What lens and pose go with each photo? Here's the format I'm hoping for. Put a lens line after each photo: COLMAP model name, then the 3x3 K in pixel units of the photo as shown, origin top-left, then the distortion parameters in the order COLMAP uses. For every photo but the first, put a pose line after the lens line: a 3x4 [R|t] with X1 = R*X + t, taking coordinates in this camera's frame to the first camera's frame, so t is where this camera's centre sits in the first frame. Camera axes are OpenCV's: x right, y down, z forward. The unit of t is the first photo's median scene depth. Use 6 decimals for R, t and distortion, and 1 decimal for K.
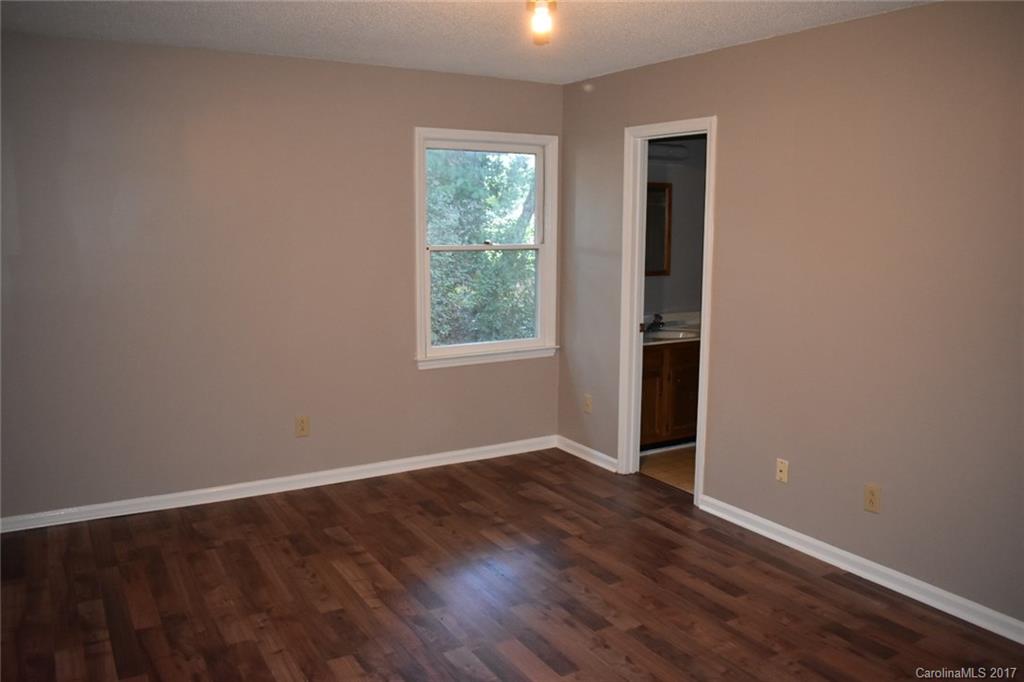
lens RADIAL K [[794.6, 0, 514.3], [0, 794.6, 341.0], [0, 0, 1]] dist [-0.089345, 0.005877]
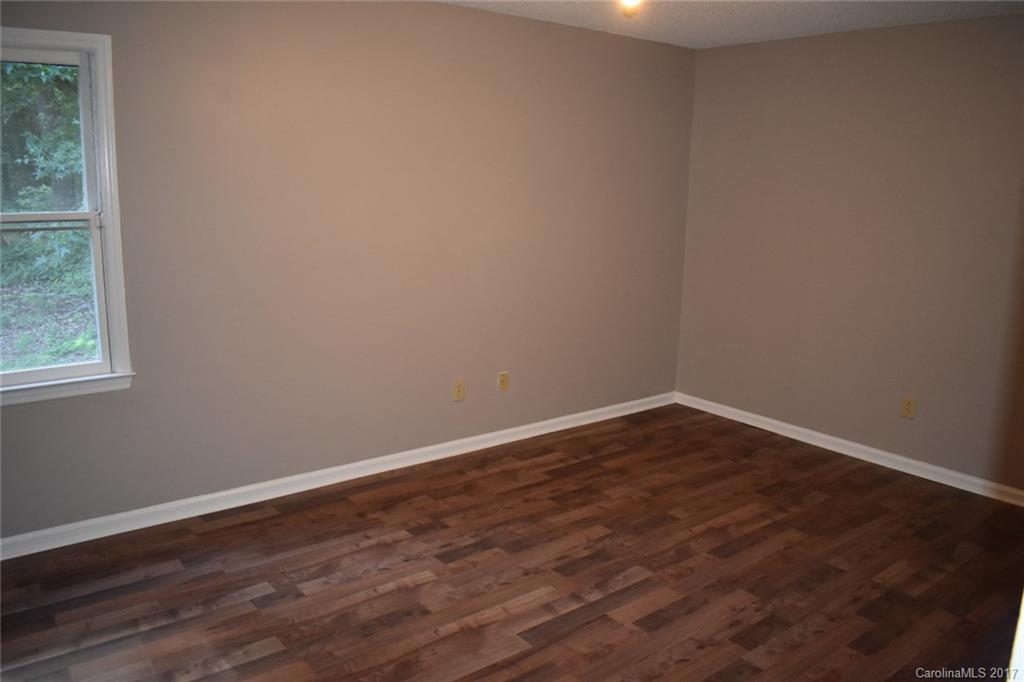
lens RADIAL K [[794.6, 0, 514.9], [0, 794.6, 341.4], [0, 0, 1]] dist [-0.089345, 0.005877]
pose [[0.120247, 0.191127, -0.974172, 0.770850], [-0.169221, 0.970877, 0.169593, -0.065877], [0.978215, 0.144457, 0.149087, 0.500073]]
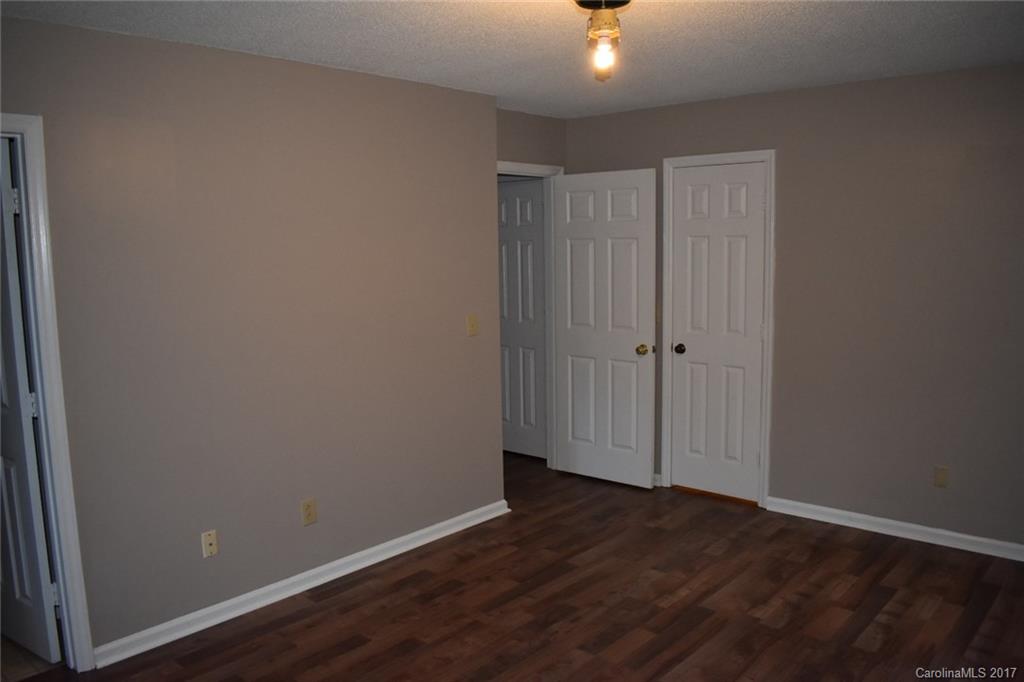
lens RADIAL K [[794.6, 0, 512.0], [0, 794.6, 336.7], [0, 0, 1]] dist [-0.089345, 0.005877]
pose [[-0.273345, -0.122762, 0.954050, -0.627719], [0.169684, 0.970115, 0.173445, -0.175139], [-0.946831, 0.209298, -0.244345, 0.949767]]
